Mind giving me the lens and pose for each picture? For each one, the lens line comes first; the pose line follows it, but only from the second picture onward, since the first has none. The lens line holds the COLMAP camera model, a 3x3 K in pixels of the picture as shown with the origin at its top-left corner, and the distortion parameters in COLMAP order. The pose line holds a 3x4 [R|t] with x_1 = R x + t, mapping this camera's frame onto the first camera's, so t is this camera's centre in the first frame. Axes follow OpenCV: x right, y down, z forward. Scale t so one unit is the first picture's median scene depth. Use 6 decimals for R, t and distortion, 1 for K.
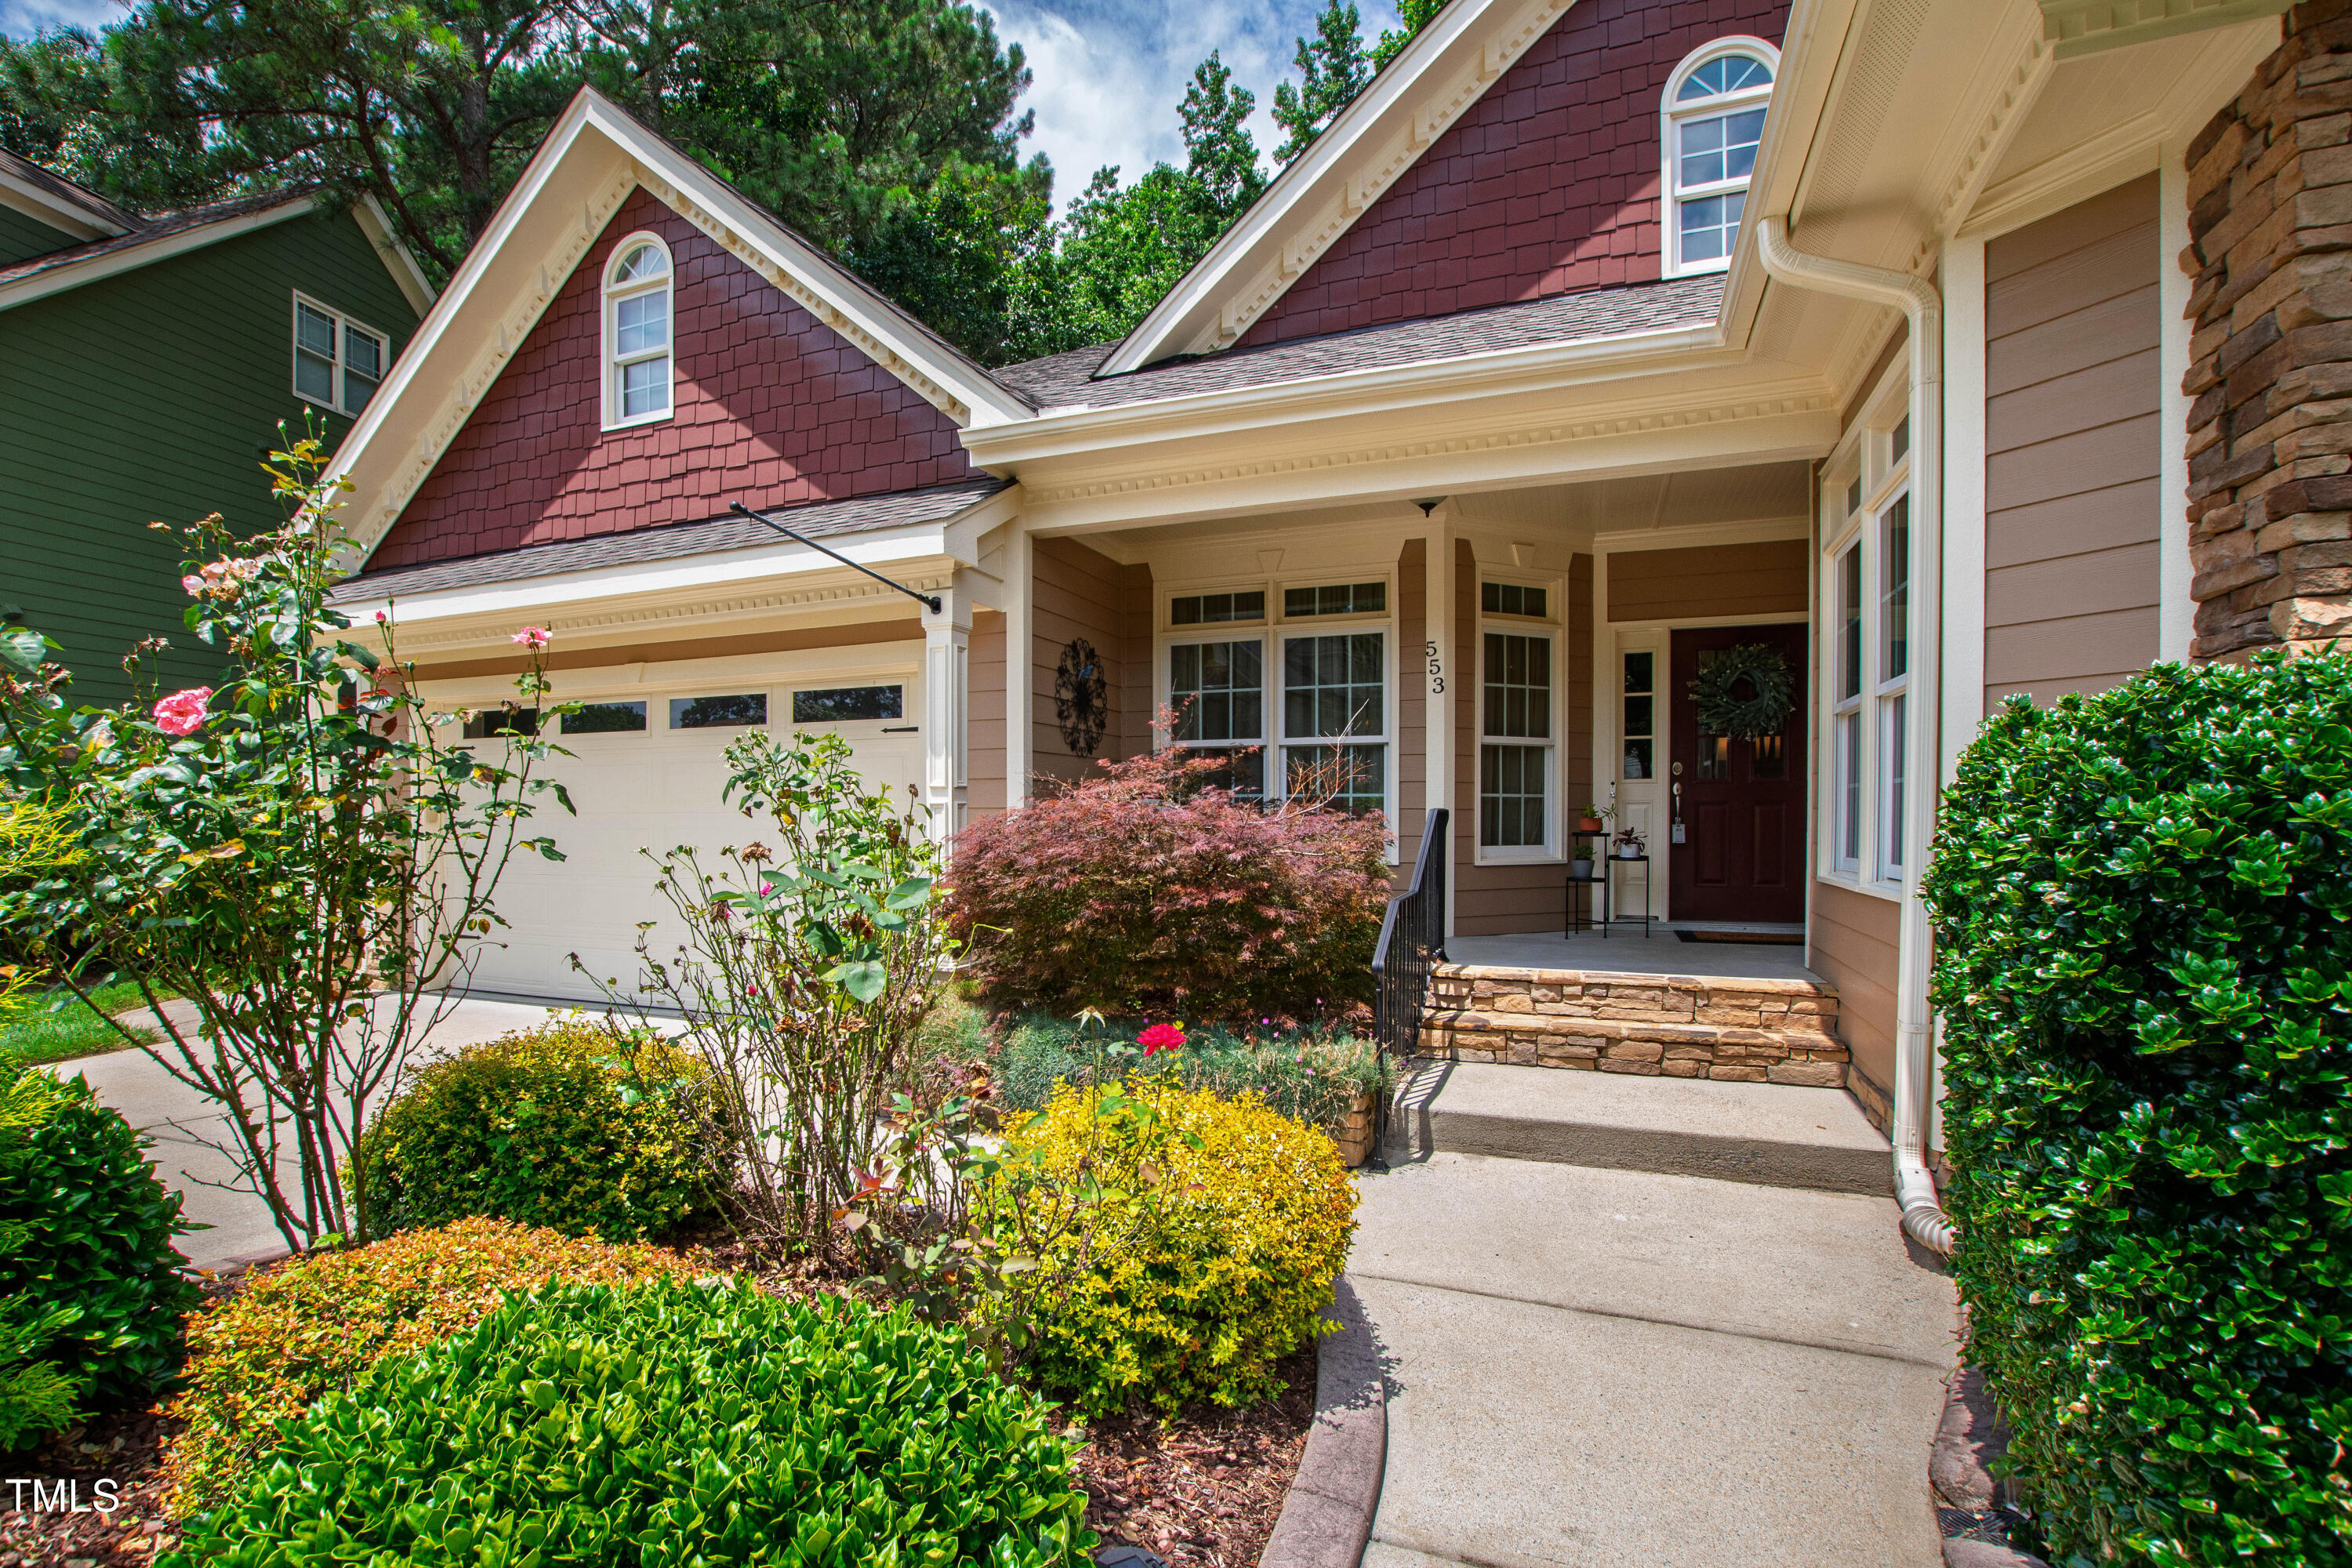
lens RADIAL K [[1077.0, 0, 1148.0], [0, 1077.0, 842.6], [0, 0, 1]] dist [-0.030673, -0.000038]
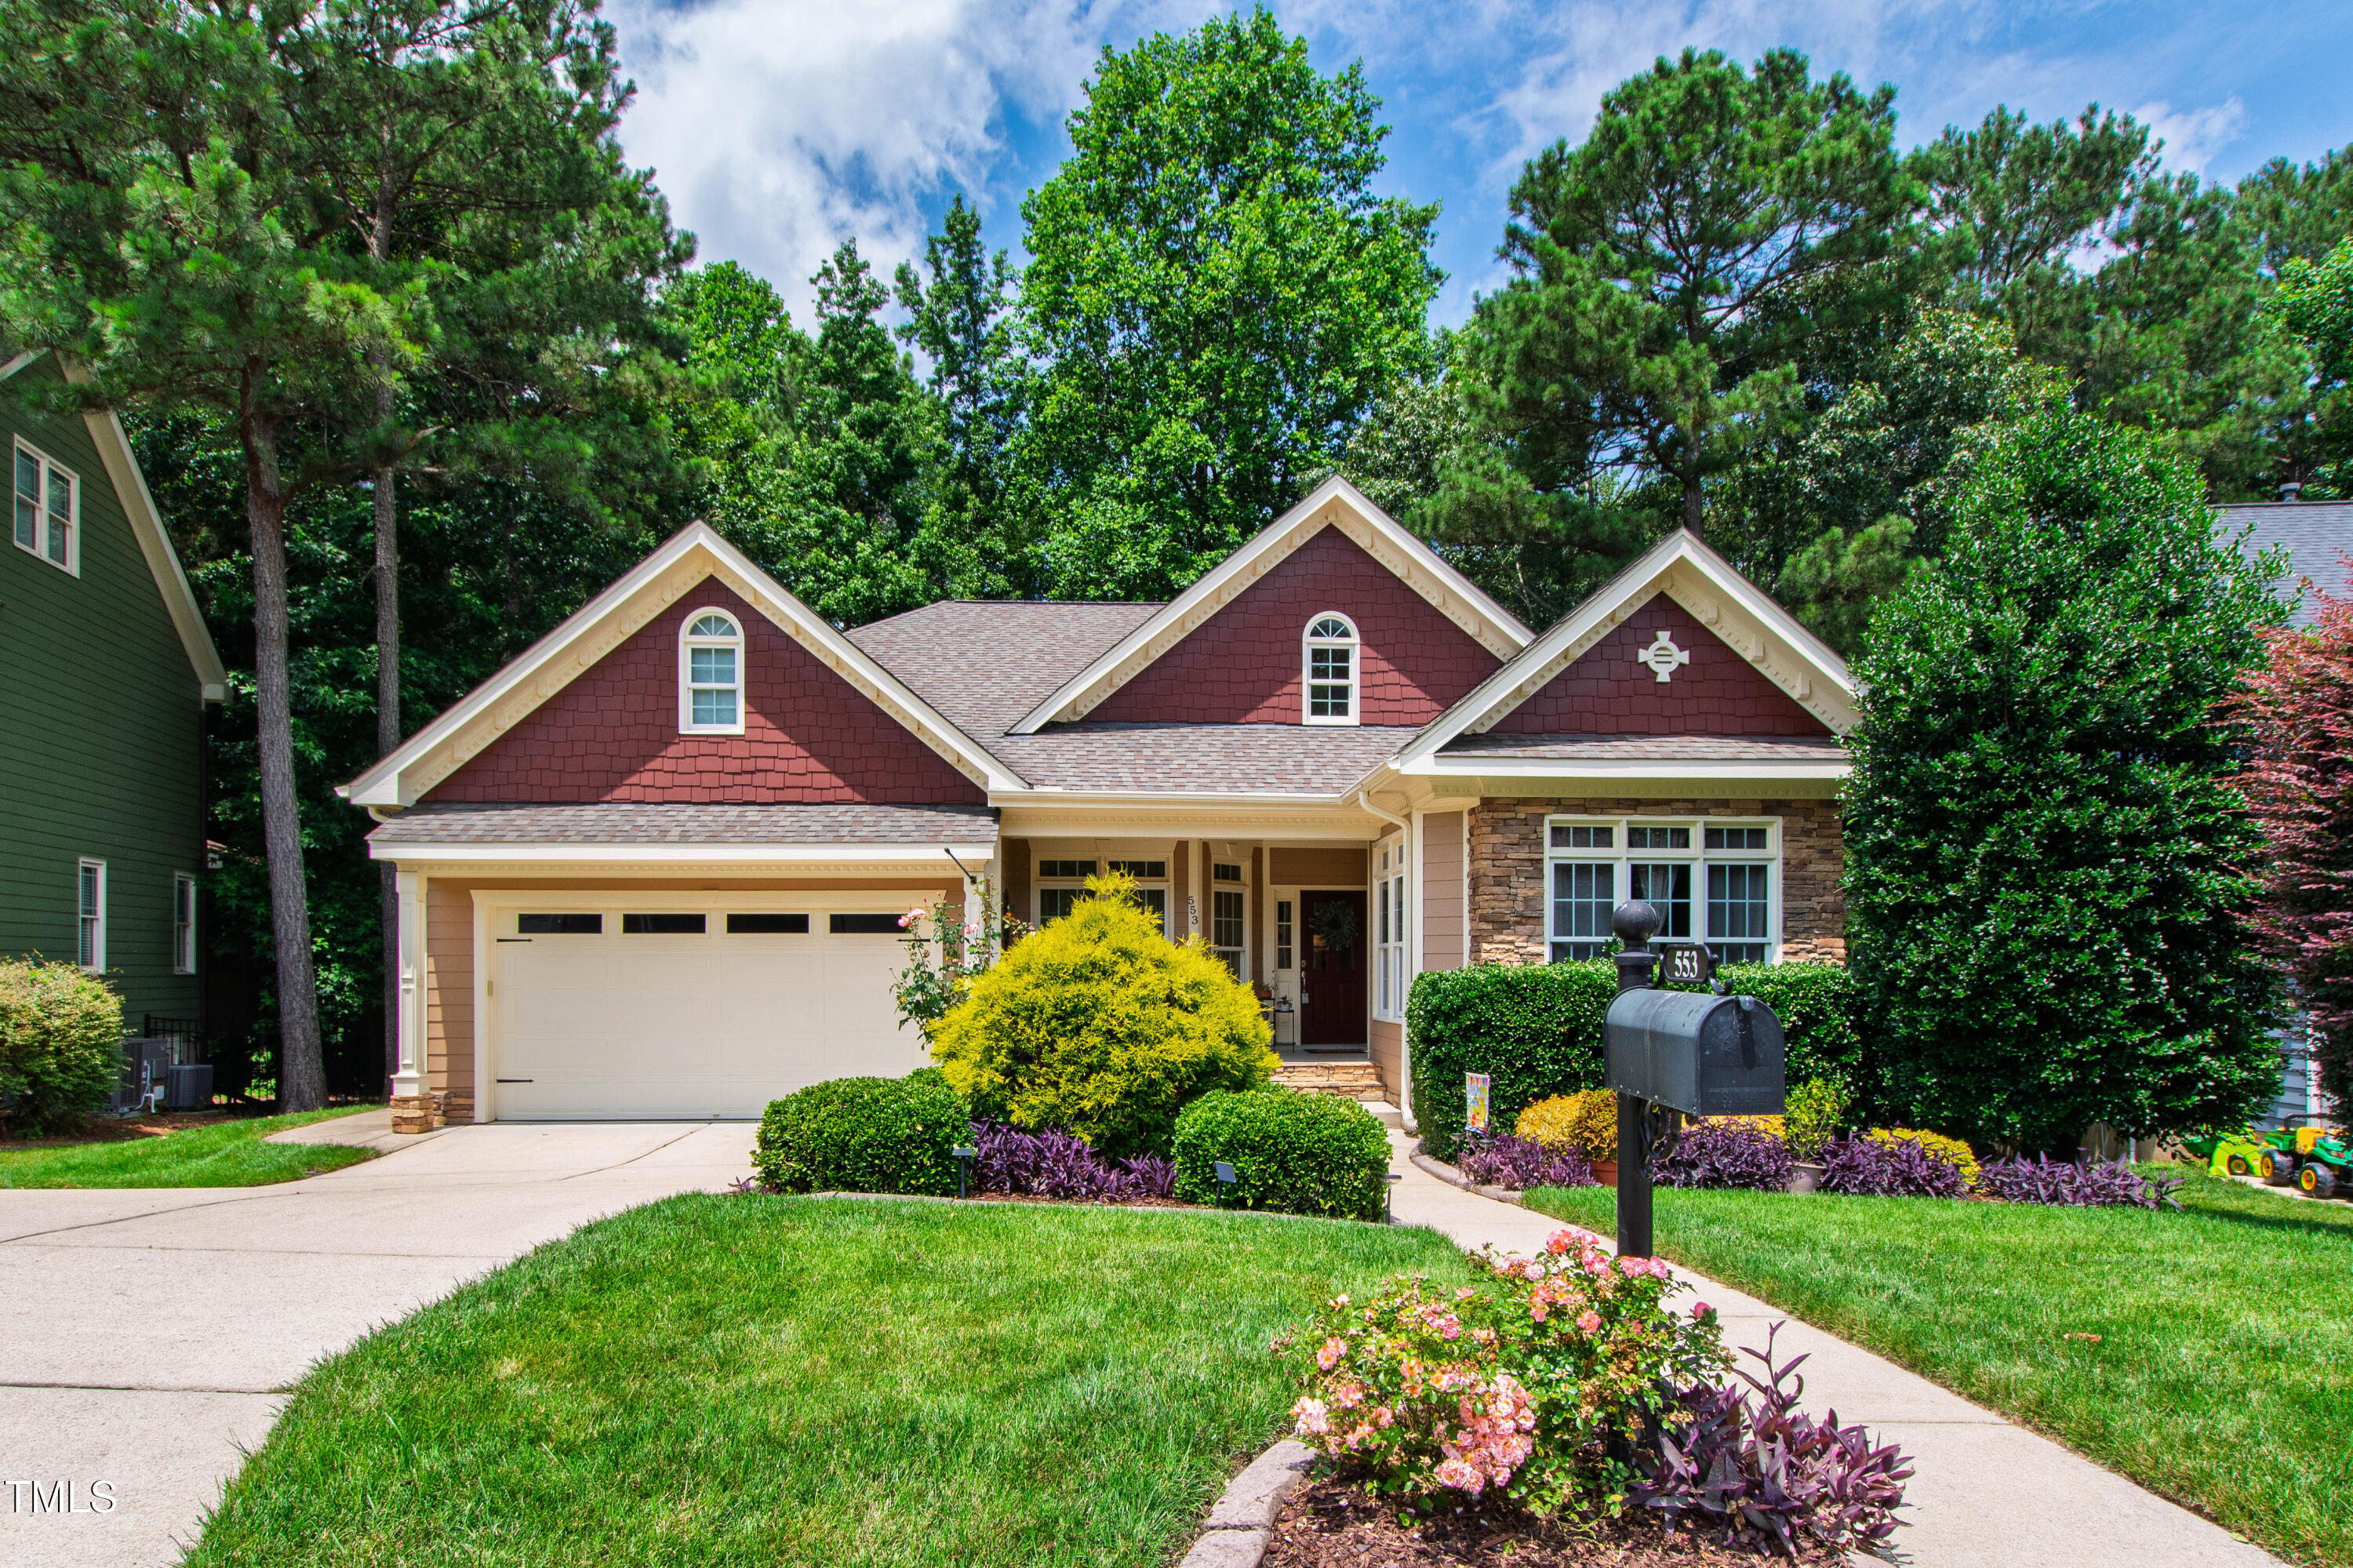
lens RADIAL K [[1322.7, 0, 1183.4], [0, 1322.7, 960.4], [0, 0, 1]] dist [0.002285, 0.000434]
pose [[0.903194, 0.005850, 0.429192, -0.712704], [0.007685, 0.999526, -0.029797, -0.006856], [-0.429163, 0.030211, 0.902722, -1.038607]]
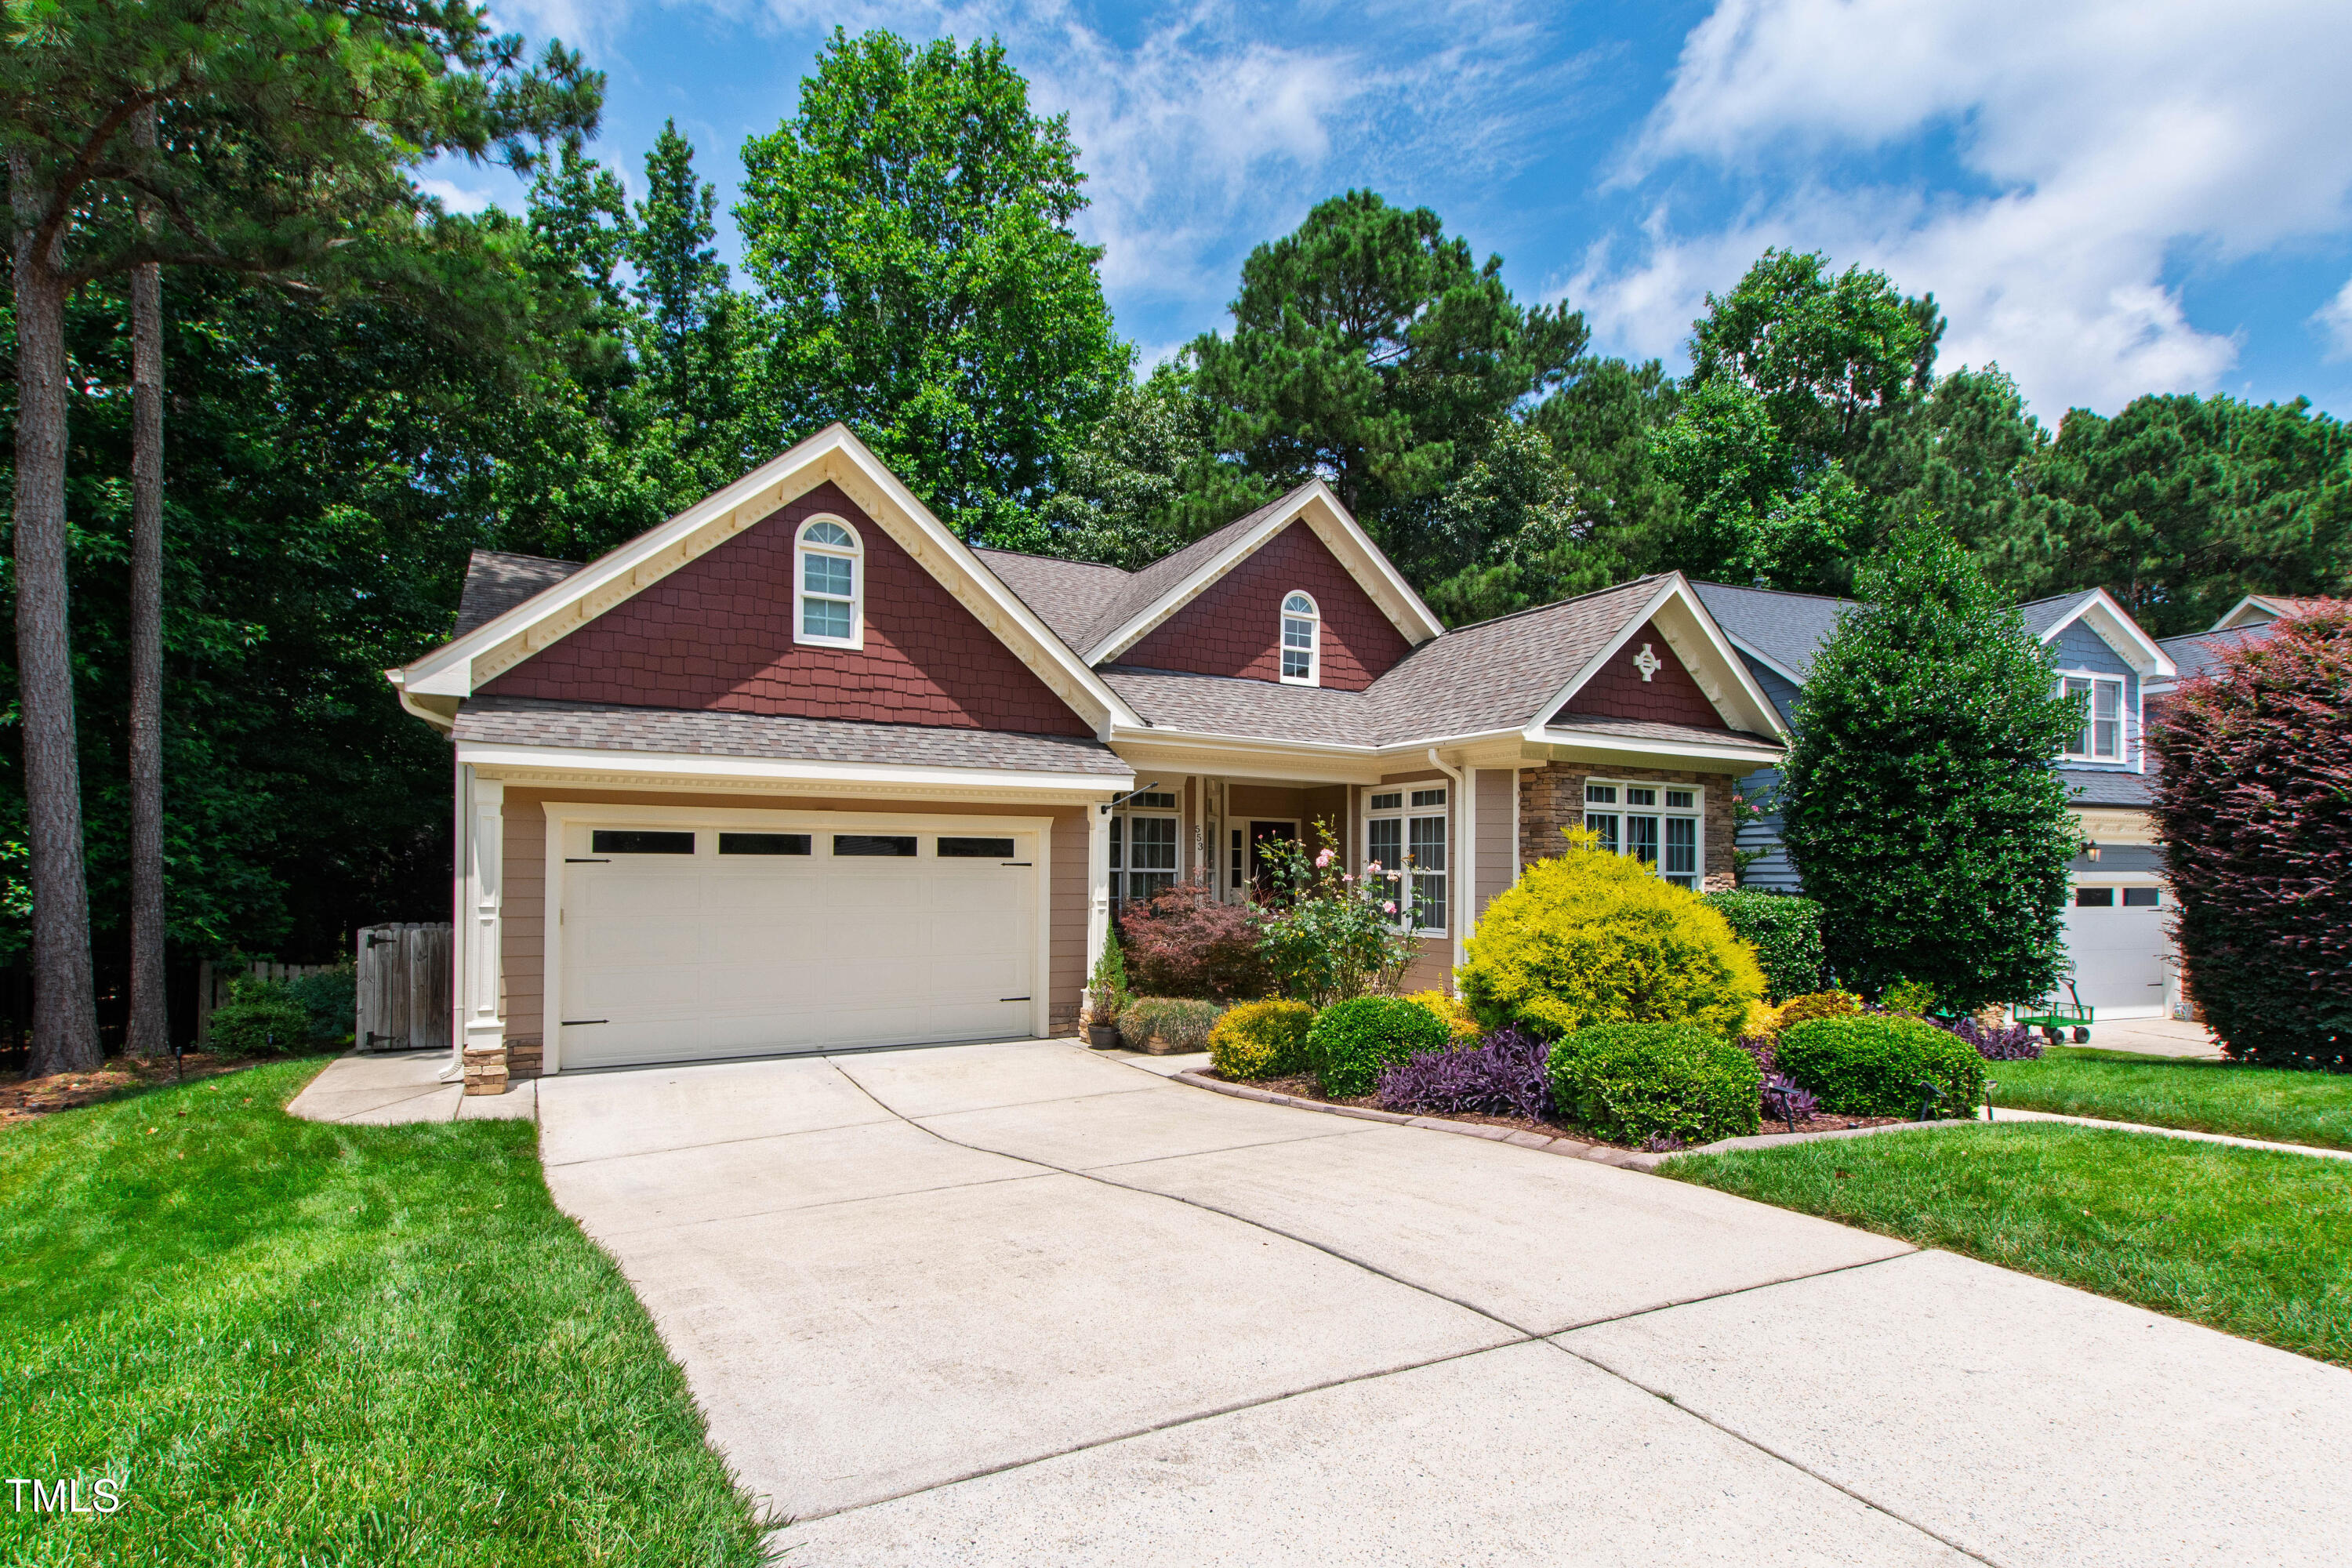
lens RADIAL K [[1094.9, 0, 1175.8], [0, 1094.9, 849.3], [0, 0, 1]] dist [0.002266, 0.000215]
pose [[0.623037, 0.022325, 0.781873, -1.410247], [0.009340, 0.999309, -0.035975, -0.060427], [-0.782136, 0.029717, 0.622398, -0.307321]]
